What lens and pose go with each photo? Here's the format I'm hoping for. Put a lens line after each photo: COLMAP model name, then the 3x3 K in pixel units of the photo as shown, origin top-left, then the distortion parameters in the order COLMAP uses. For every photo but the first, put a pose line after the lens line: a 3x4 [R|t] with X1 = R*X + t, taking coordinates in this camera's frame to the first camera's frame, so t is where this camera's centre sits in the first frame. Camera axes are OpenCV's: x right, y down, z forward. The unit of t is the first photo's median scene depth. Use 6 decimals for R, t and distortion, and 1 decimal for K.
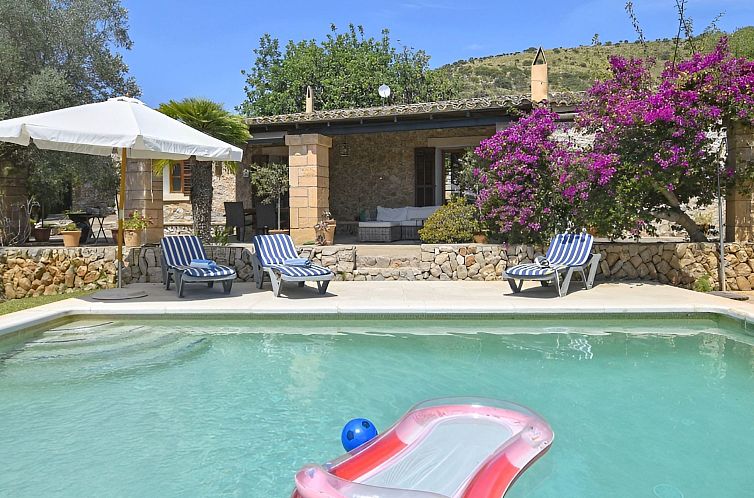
lens RADIAL K [[585.2, 0, 375.2], [0, 585.2, 233.5], [0, 0, 1]] dist [-0.008966, 0.005251]
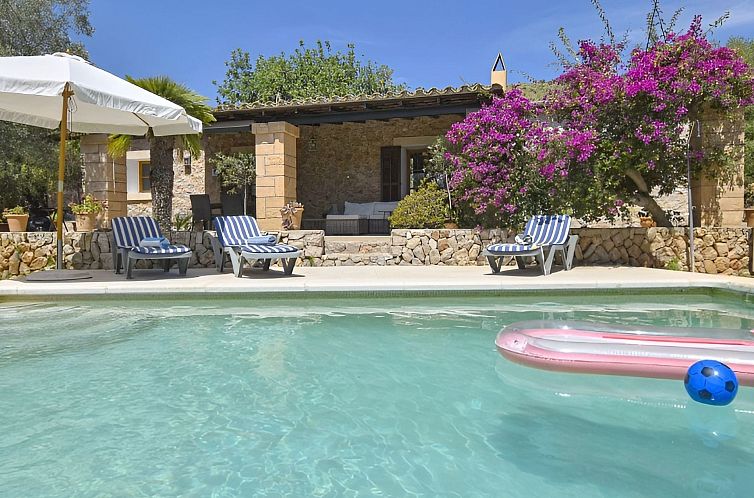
lens RADIAL K [[520.5, 0, 377.0], [0, 520.5, 249.0], [0, 0, 1]] dist [-0.021197, 0.001488]
pose [[0.997427, -0.000694, 0.071693, -0.008390], [0.000379, 0.999990, 0.004407, 0.048360], [-0.071695, -0.004369, 0.997417, 0.145949]]
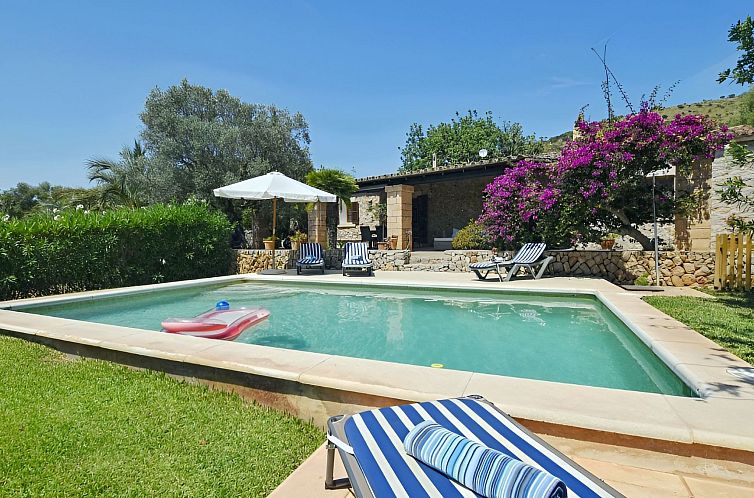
lens RADIAL K [[389.2, 0, 372.5], [0, 389.2, 252.1], [0, 0, 1]] dist [-0.028495, 0.000091]
pose [[0.929317, 0.012939, -0.369056, 0.290719], [-0.011257, 0.999914, 0.006710, 0.019718], [0.369112, -0.002082, 0.929383, -0.077641]]
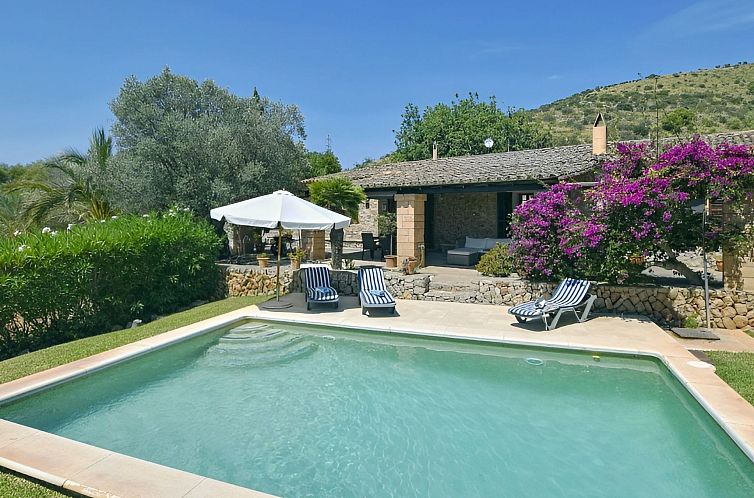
lens RADIAL K [[435.1, 0, 375.2], [0, 435.1, 209.8], [0, 0, 1]] dist [-0.026632, 0.000379]
pose [[0.950793, 0.004489, -0.309793, 0.185836], [-0.016325, 0.999232, -0.035627, -0.108356], [0.309395, 0.038931, 0.950136, -0.106988]]
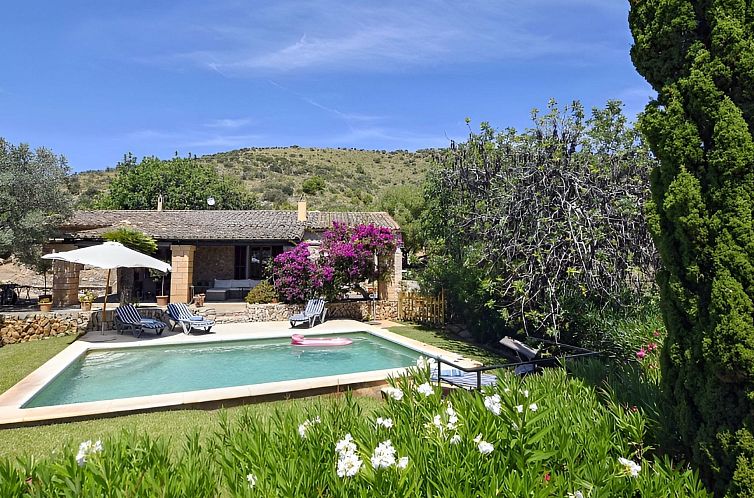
lens RADIAL K [[421.5, 0, 373.6], [0, 421.5, 217.7], [0, 0, 1]] dist [-0.028784, 0.001256]
pose [[0.900794, 0.052168, 0.431101, -0.188508], [0.004914, 0.991469, -0.130248, -0.096842], [-0.434218, 0.119445, 0.892854, -0.608361]]
